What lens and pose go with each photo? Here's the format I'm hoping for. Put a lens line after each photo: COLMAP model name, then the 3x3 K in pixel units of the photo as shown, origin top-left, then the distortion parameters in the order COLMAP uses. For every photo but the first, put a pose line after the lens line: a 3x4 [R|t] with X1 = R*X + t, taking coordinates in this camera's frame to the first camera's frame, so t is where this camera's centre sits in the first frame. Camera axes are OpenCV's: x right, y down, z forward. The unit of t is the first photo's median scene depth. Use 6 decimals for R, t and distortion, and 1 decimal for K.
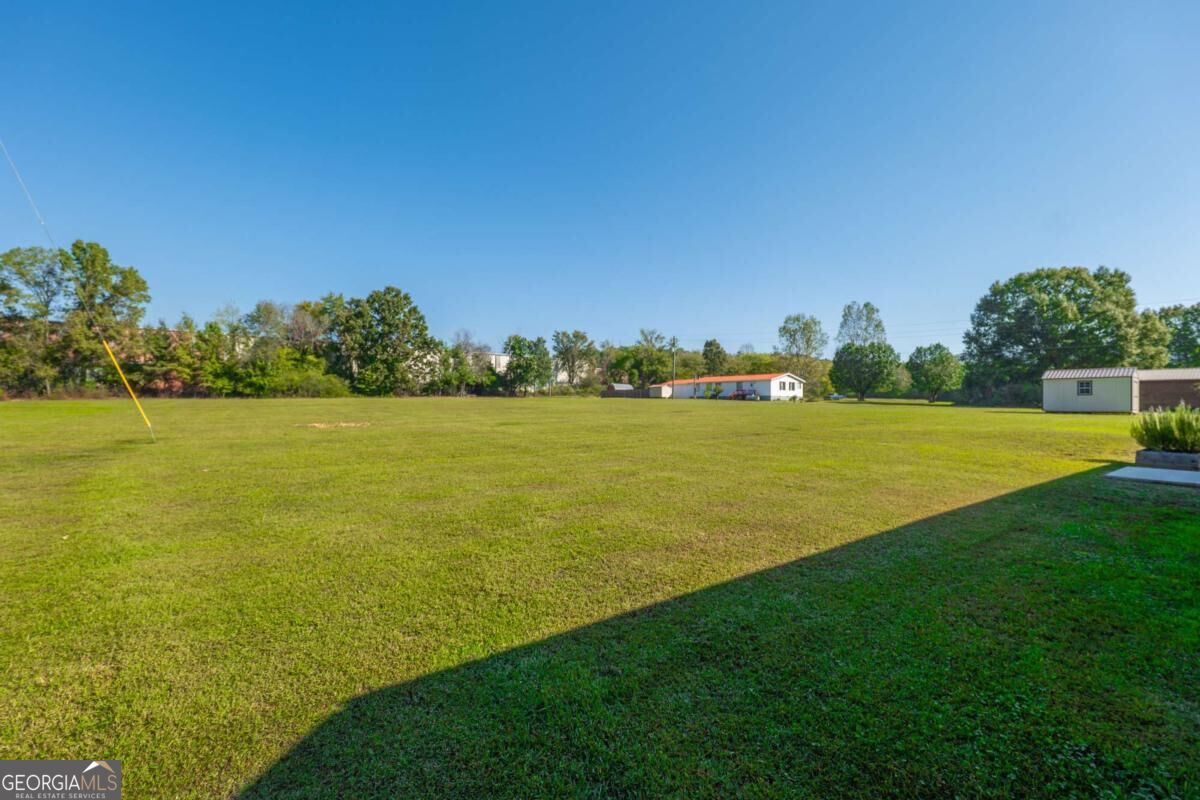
lens RADIAL K [[486.8, 0, 601.1], [0, 486.8, 402.4], [0, 0, 1]] dist [-0.013496, 0.000297]
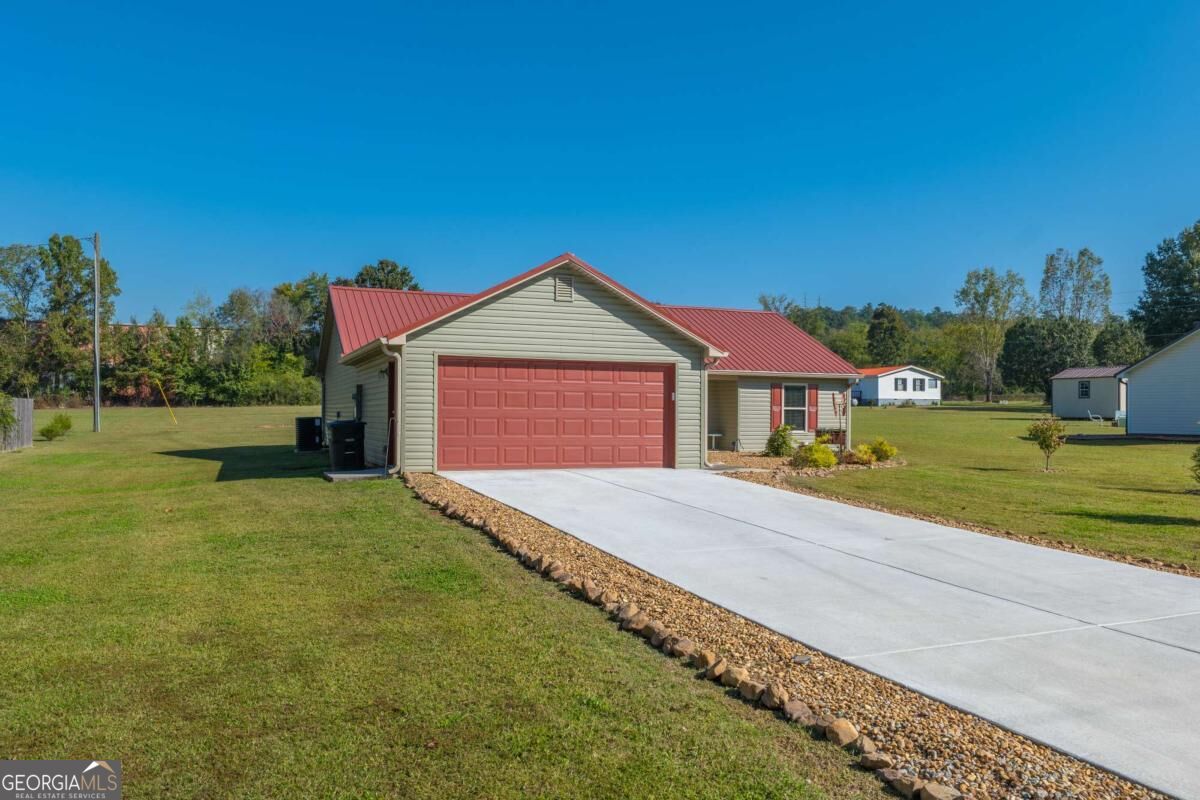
lens RADIAL K [[898.0, 0, 600.0], [0, 898.0, 400.0], [0, 0, 1]] dist [-0.001300, -0.004379]
pose [[0.973827, -0.006844, -0.227188, 0.265578], [0.004271, 0.999921, -0.011817, 0.001665], [0.227251, 0.010537, 0.973779, -0.368734]]
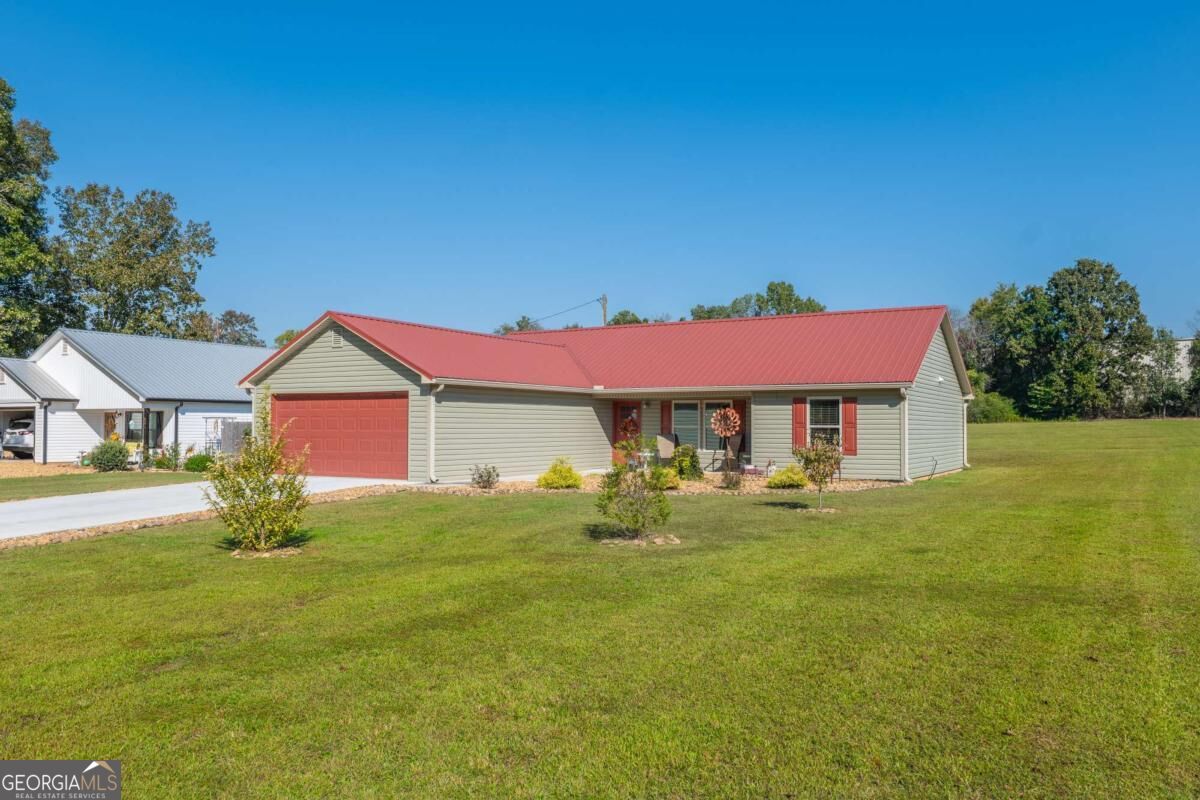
lens RADIAL K [[898.0, 0, 600.0], [0, 898.0, 400.0], [0, 0, 1]] dist [-0.001300, -0.004379]
pose [[0.420508, -0.036963, -0.906535, 0.516286], [0.007830, 0.999280, -0.037112, 0.002856], [0.907255, 0.008508, 0.420495, -0.189749]]
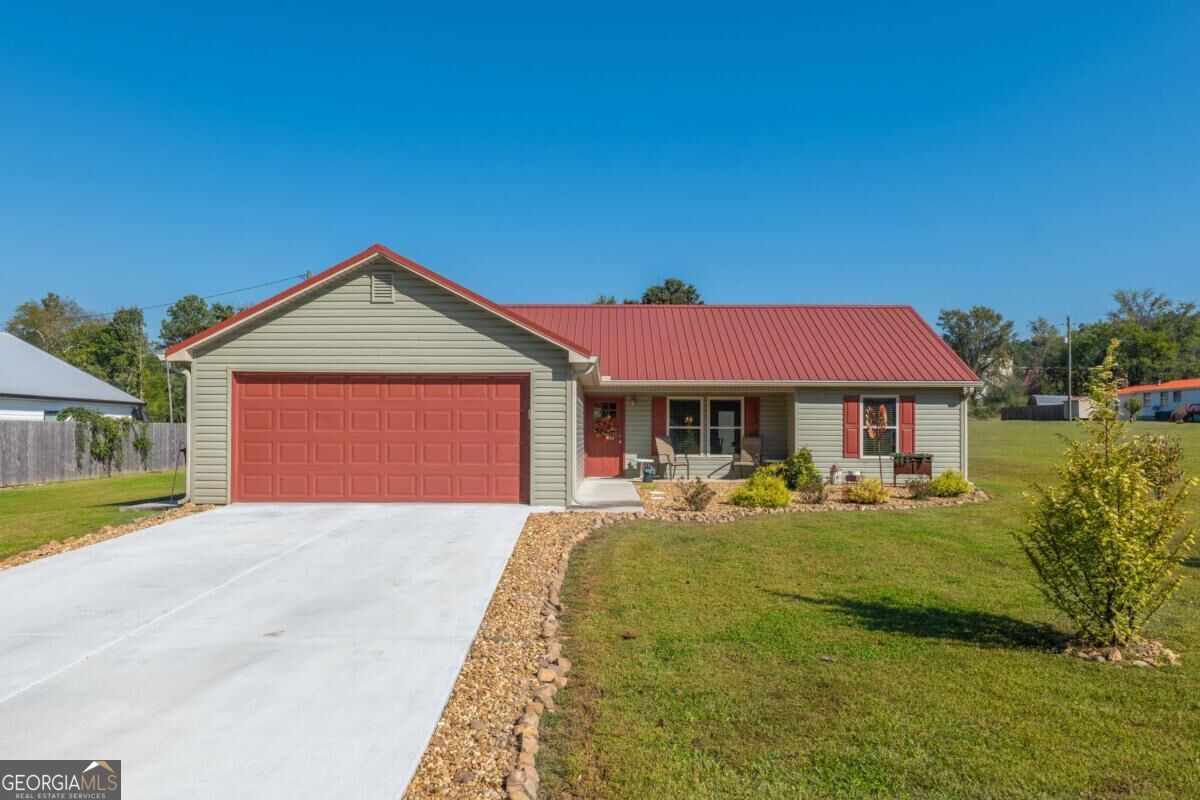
lens RADIAL K [[914.5, 0, 596.6], [0, 914.5, 401.8], [0, 0, 1]] dist [-0.002151, -0.002212]
pose [[0.815440, -0.028268, -0.578151, 0.356617], [0.009865, 0.999340, -0.034948, 0.002194], [0.578758, 0.022794, 0.815181, -0.278254]]
